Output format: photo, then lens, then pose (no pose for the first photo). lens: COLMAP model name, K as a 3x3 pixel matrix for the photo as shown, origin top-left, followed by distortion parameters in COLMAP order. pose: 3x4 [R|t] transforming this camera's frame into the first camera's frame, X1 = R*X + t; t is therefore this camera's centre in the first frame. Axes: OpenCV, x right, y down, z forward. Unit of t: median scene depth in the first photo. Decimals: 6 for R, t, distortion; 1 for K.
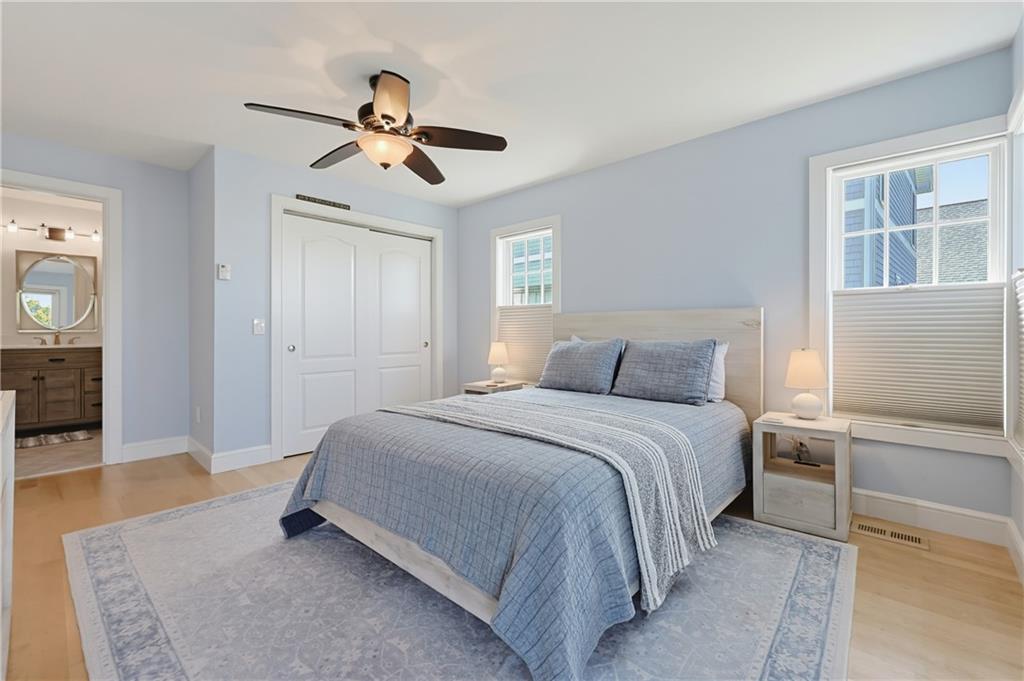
lens RADIAL K [[432.4, 0, 520.3], [0, 432.4, 330.0], [0, 0, 1]] dist [-0.002695, -0.000120]
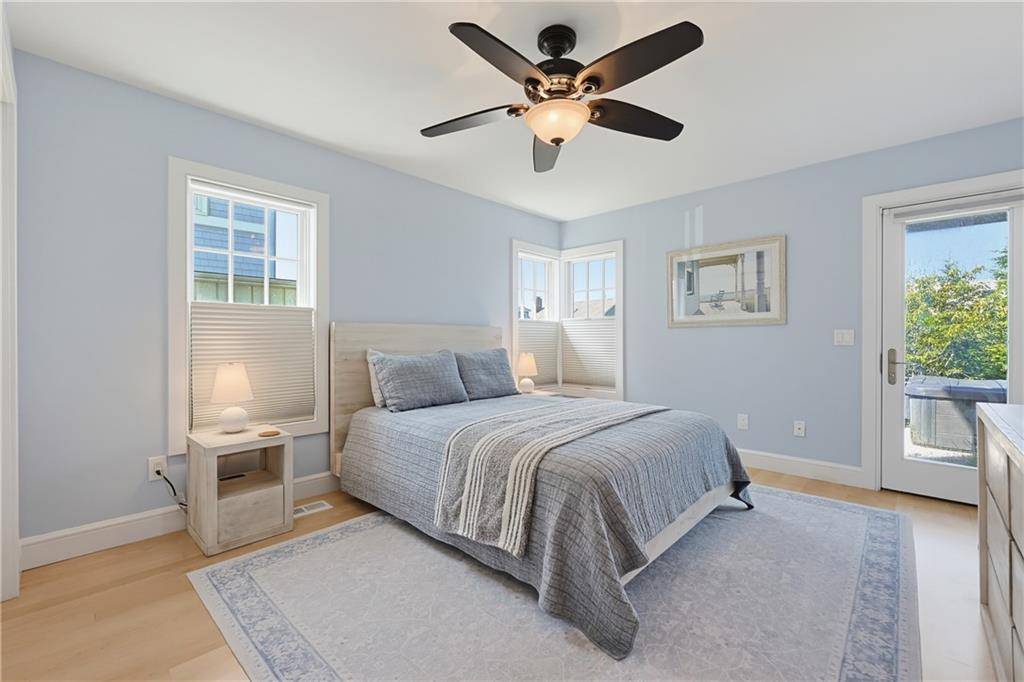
lens RADIAL K [[444.8, 0, 512.0], [0, 444.8, 341.0], [0, 0, 1]] dist [0.000753, 0.000045]
pose [[0.011154, -0.002564, 0.999935, -1.835760], [0.008803, 0.999958, 0.002465, -0.009515], [-0.999899, 0.008775, 0.011176, 1.739044]]
